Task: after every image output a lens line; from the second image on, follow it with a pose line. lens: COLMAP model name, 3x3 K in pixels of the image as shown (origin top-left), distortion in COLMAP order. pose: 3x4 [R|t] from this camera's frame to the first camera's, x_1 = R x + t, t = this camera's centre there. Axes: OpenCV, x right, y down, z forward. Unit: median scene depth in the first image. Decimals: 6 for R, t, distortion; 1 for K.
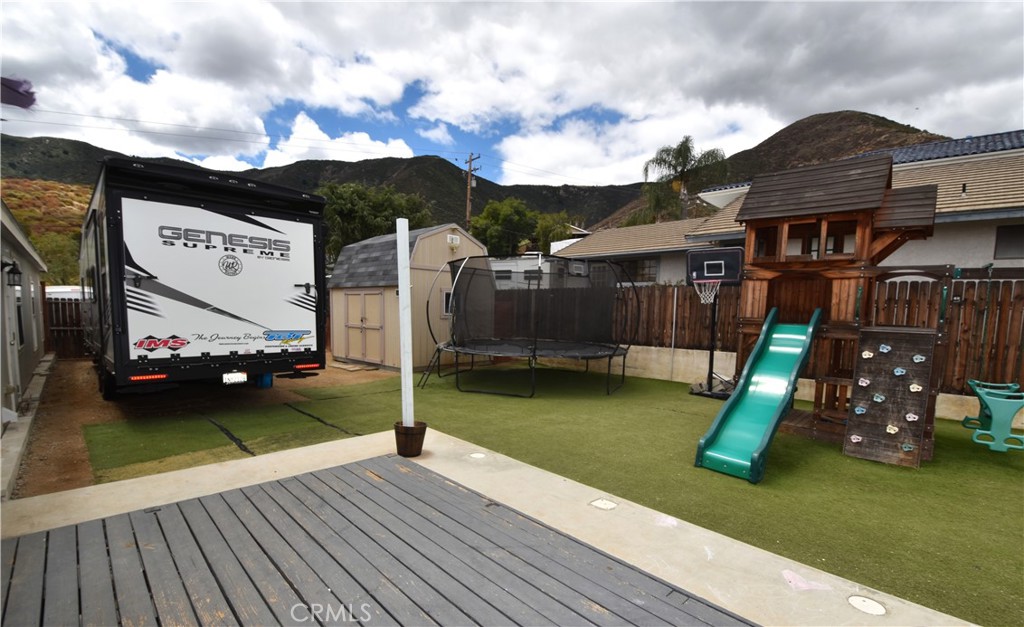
lens RADIAL K [[447.0, 0, 513.2], [0, 447.0, 351.9], [0, 0, 1]] dist [-0.001622, -0.000239]
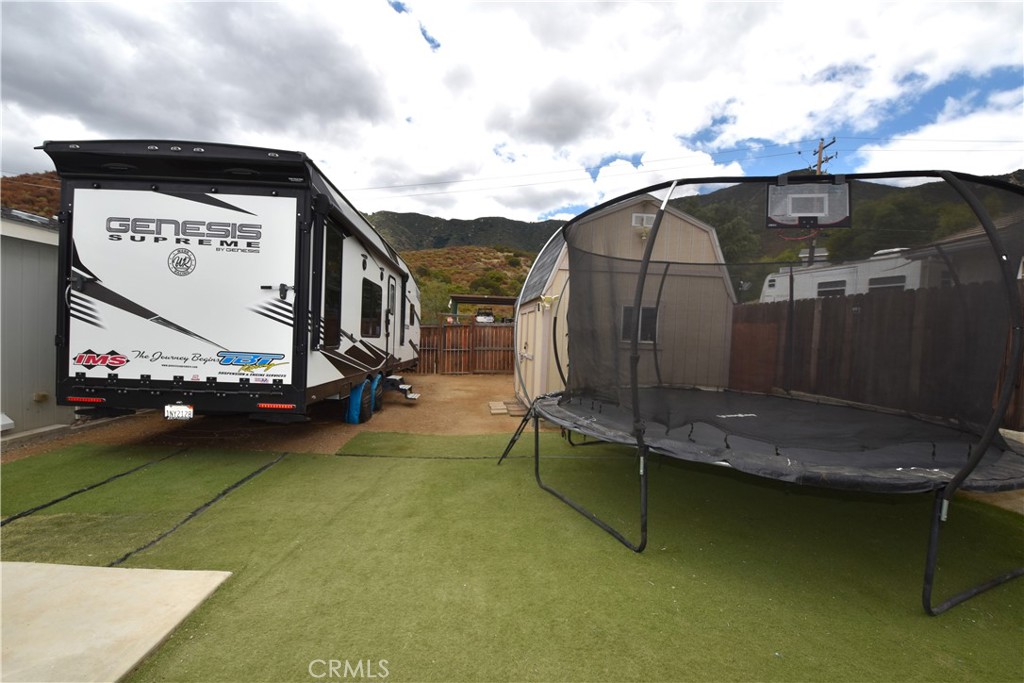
lens RADIAL K [[452.2, 0, 494.7], [0, 452.2, 349.2], [0, 0, 1]] dist [0.001390, -0.012603]
pose [[0.733491, 0.035882, -0.678751, 0.268553], [-0.087036, 0.995343, -0.041436, -0.060407], [0.674104, 0.089469, 0.733198, 0.791972]]
